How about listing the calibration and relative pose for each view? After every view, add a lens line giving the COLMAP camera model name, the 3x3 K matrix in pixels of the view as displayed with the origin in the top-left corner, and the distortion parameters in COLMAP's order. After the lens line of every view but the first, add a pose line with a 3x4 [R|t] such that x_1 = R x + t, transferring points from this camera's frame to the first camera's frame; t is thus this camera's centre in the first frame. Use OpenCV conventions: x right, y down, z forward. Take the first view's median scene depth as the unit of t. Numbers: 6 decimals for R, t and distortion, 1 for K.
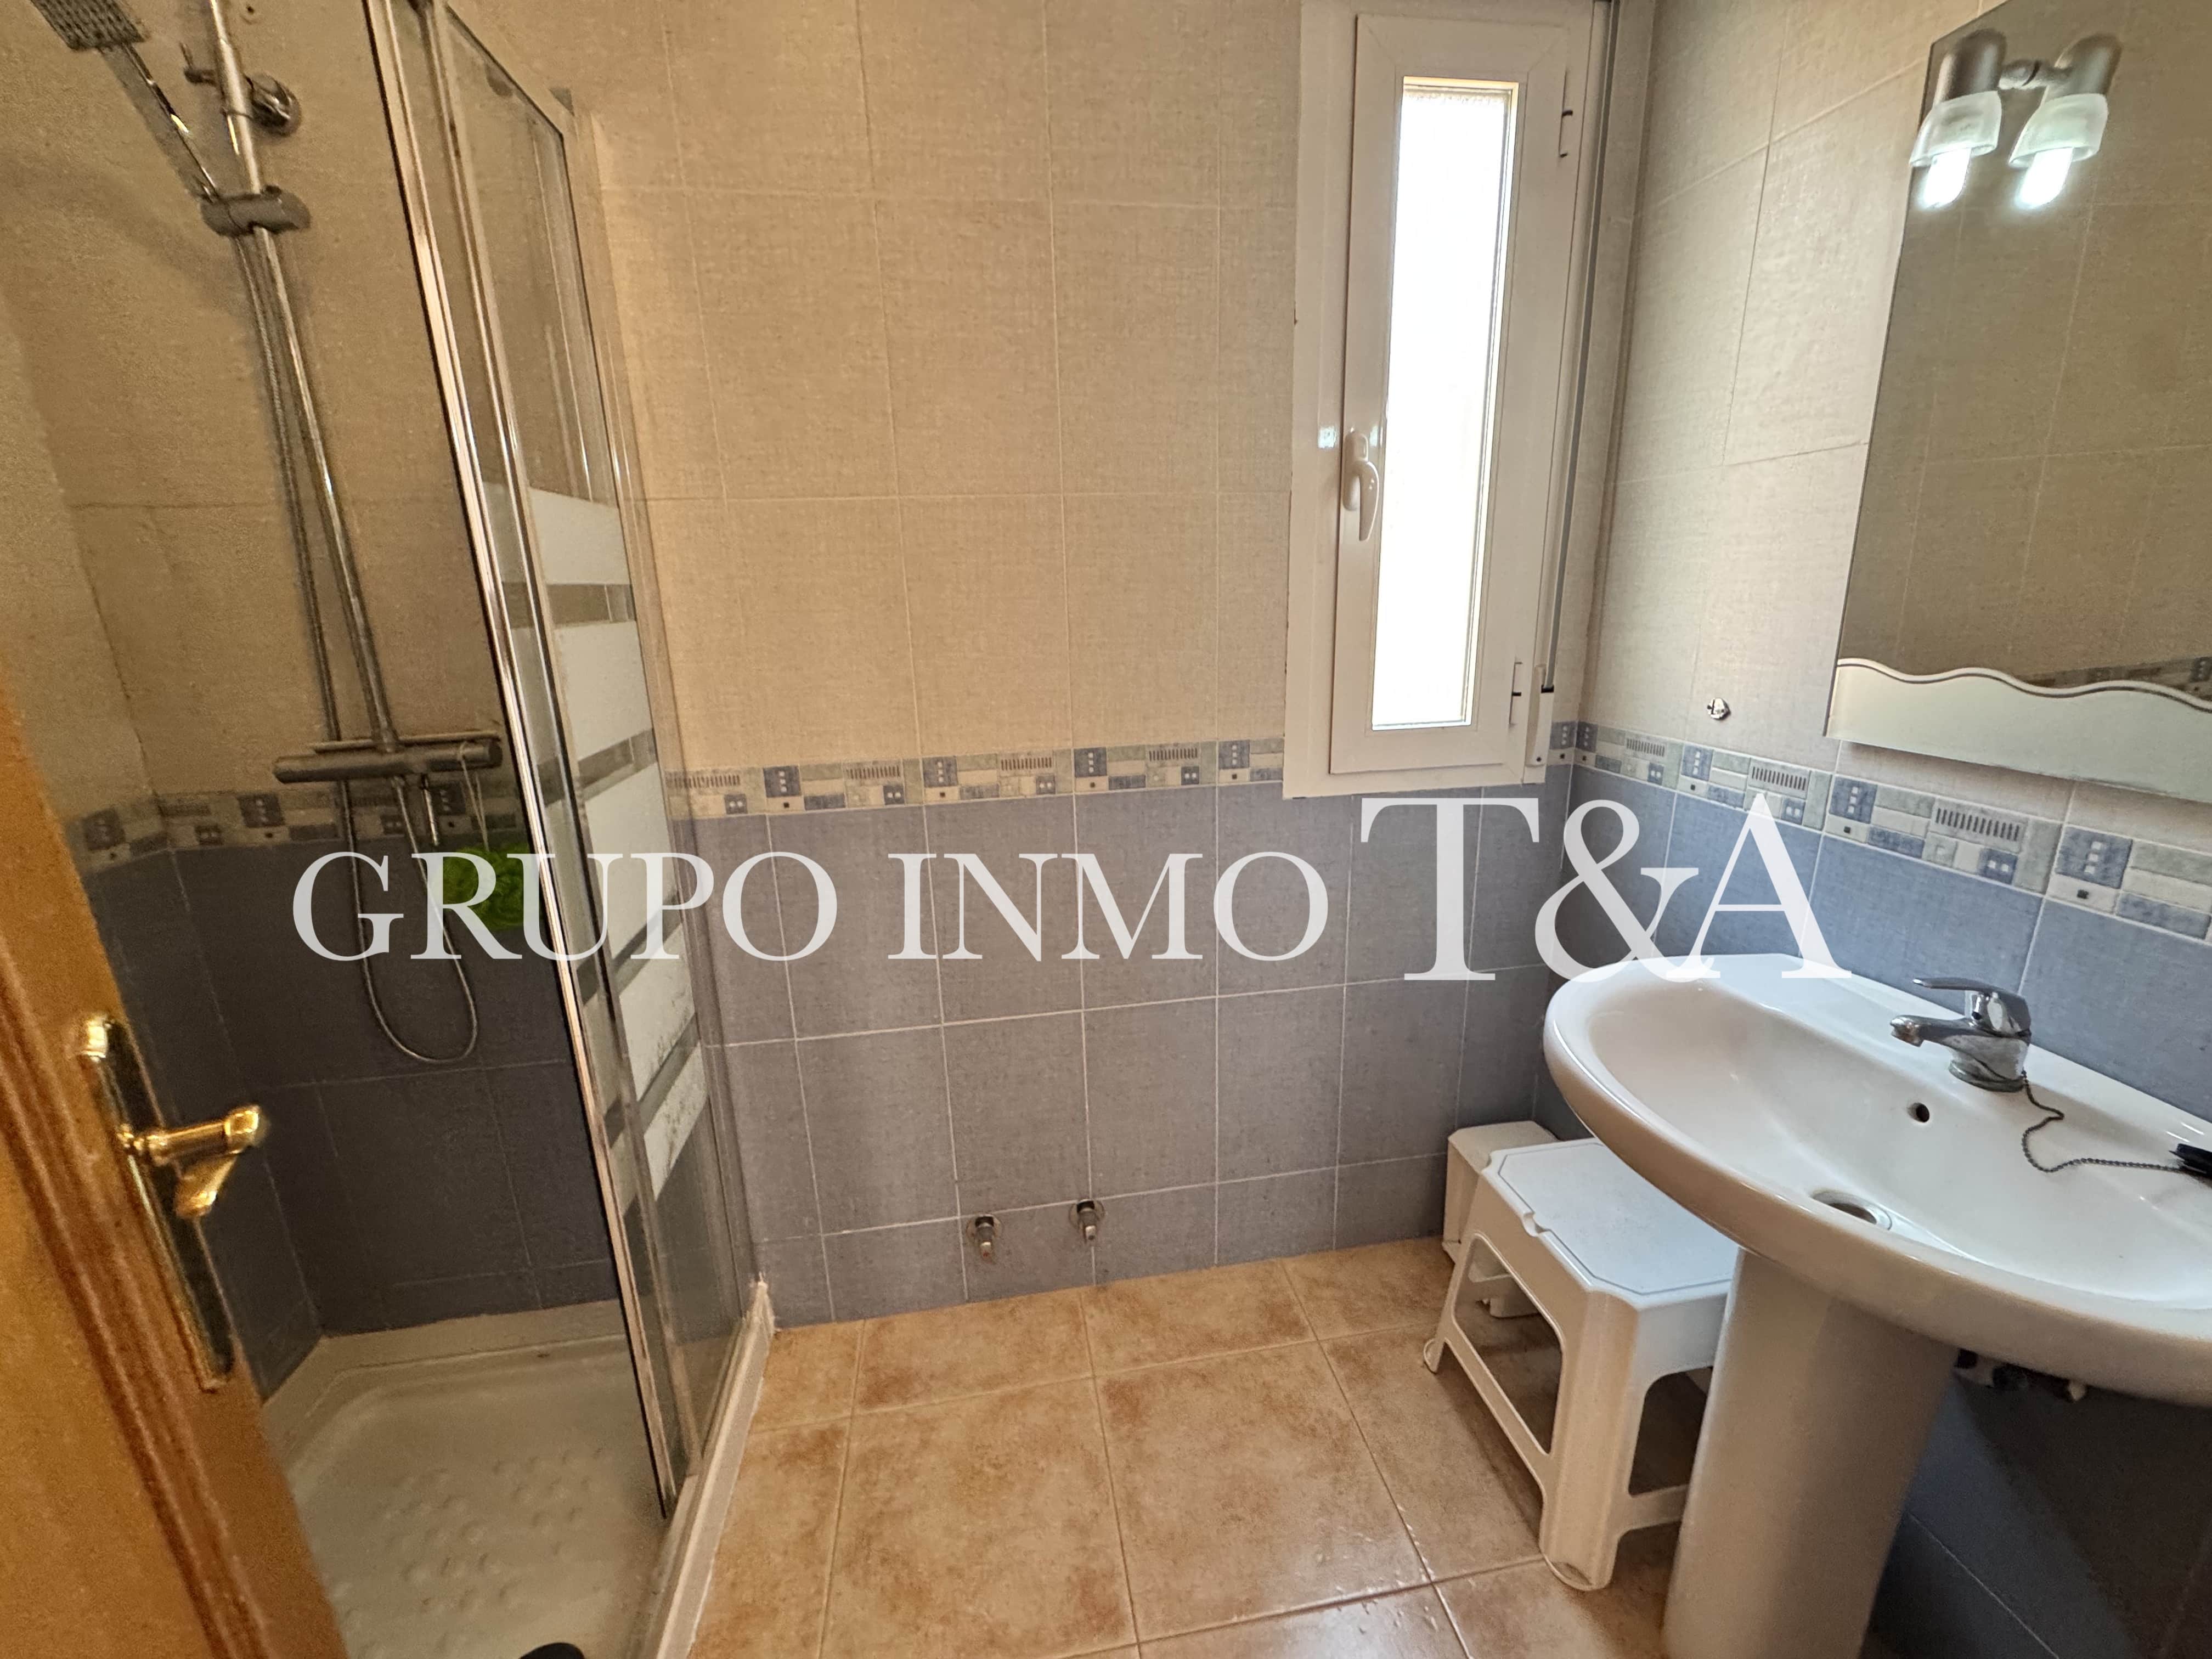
lens RADIAL K [[882.7, 0, 1108.9], [0, 882.7, 822.2], [0, 0, 1]] dist [-0.002864, 0.000071]
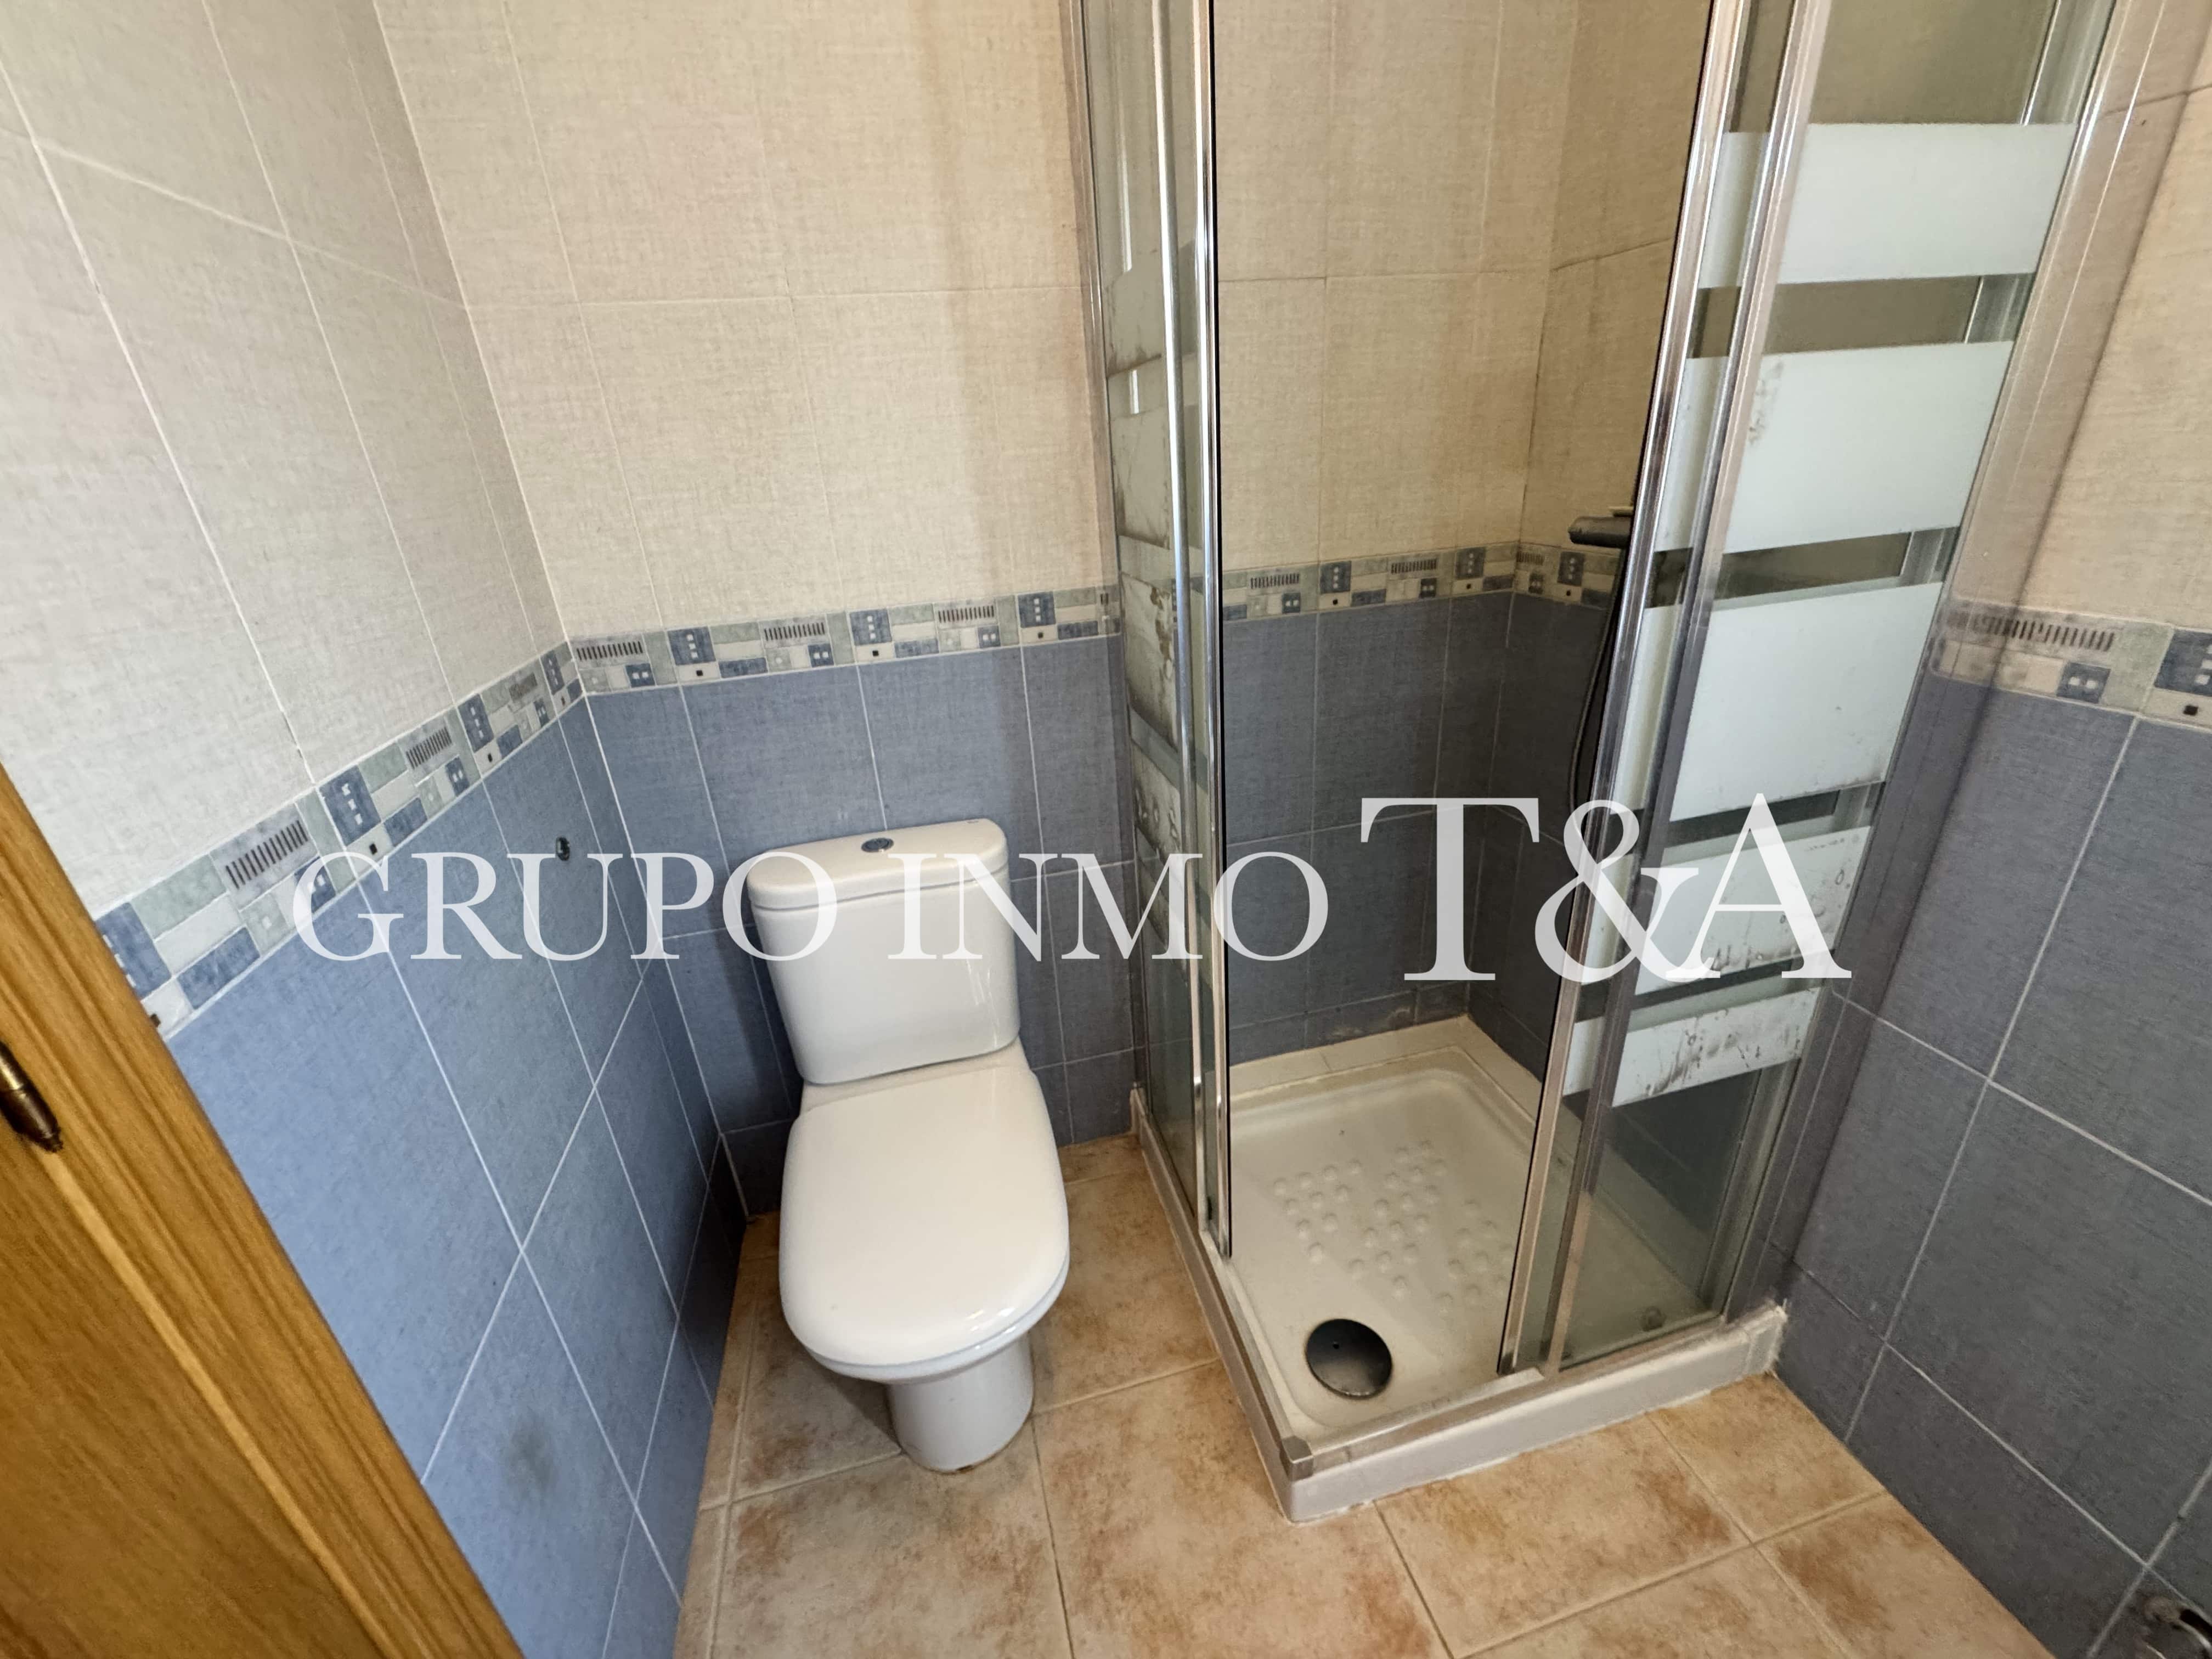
lens RADIAL K [[882.7, 0, 1108.9], [0, 882.7, 822.2], [0, 0, 1]] dist [-0.002864, 0.000071]
pose [[0.088347, 0.408594, -0.908431, 0.085026], [-0.188984, 0.902308, 0.387461, -0.044422], [0.977998, 0.137448, 0.156934, 0.331424]]
